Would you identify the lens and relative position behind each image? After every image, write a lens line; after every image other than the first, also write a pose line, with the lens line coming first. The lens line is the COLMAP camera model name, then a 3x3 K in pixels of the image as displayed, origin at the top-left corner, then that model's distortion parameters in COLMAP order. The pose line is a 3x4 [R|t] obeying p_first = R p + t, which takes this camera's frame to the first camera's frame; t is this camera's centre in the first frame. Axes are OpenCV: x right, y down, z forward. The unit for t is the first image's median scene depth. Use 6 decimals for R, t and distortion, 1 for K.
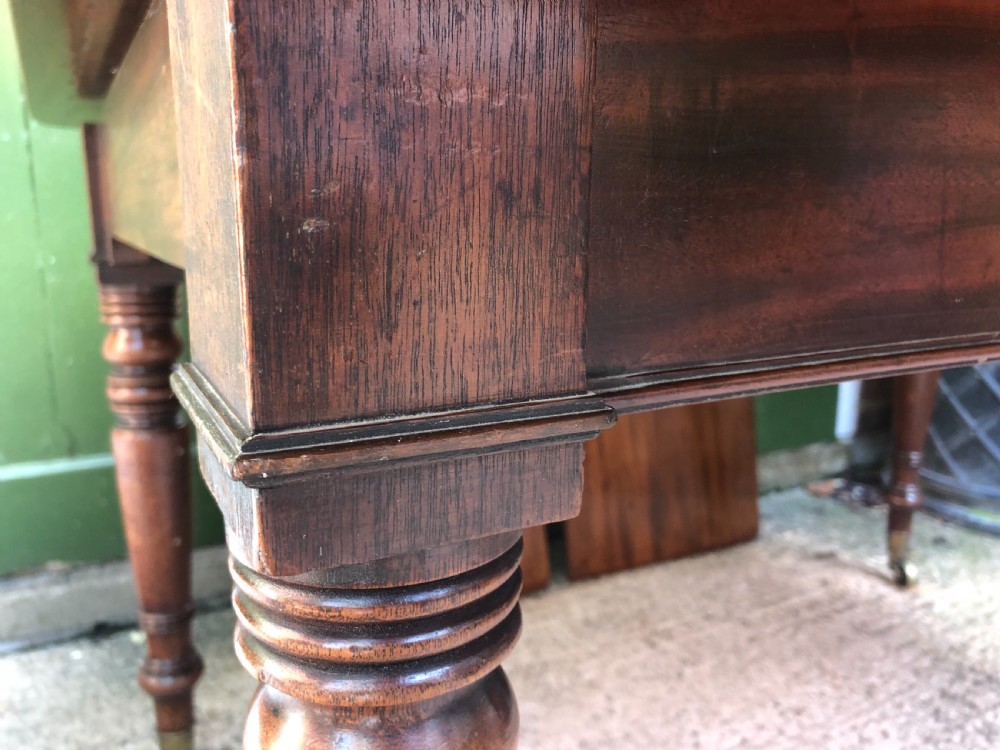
lens RADIAL K [[827.7, 0, 509.2], [0, 827.7, 374.2], [0, 0, 1]] dist [-0.011062, 0.033684]
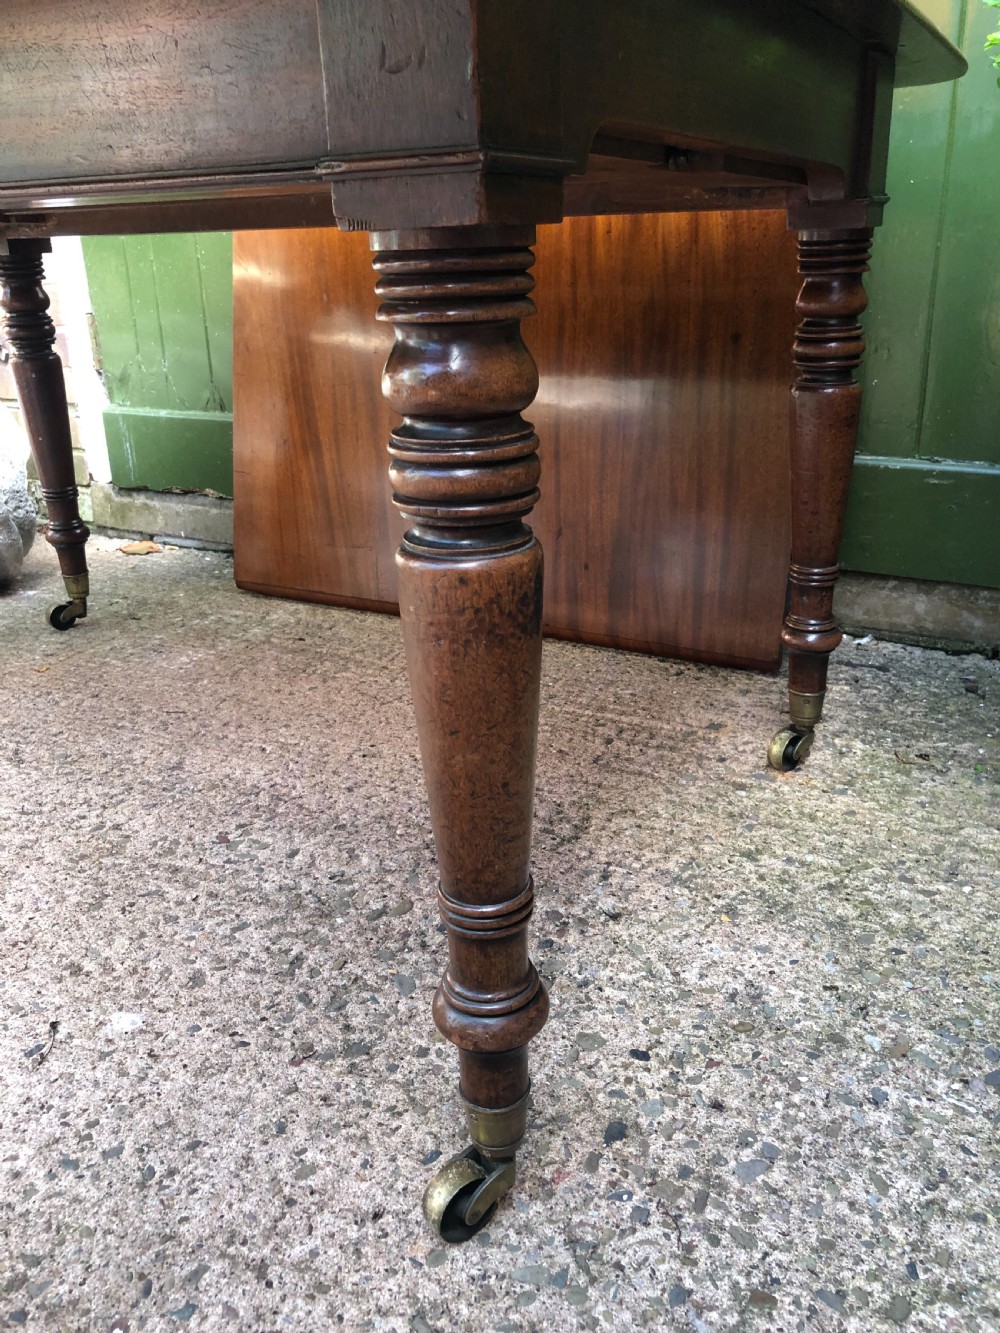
lens RADIAL K [[1088.6, 0, 524.0], [0, 1088.6, 680.7], [0, 0, 1]] dist [0.006920, 0.006818]
pose [[0.555239, 0.294887, -0.777658, 0.897081], [-0.137229, 0.954699, 0.264041, -0.007555], [0.820291, -0.039888, 0.570553, 0.301770]]
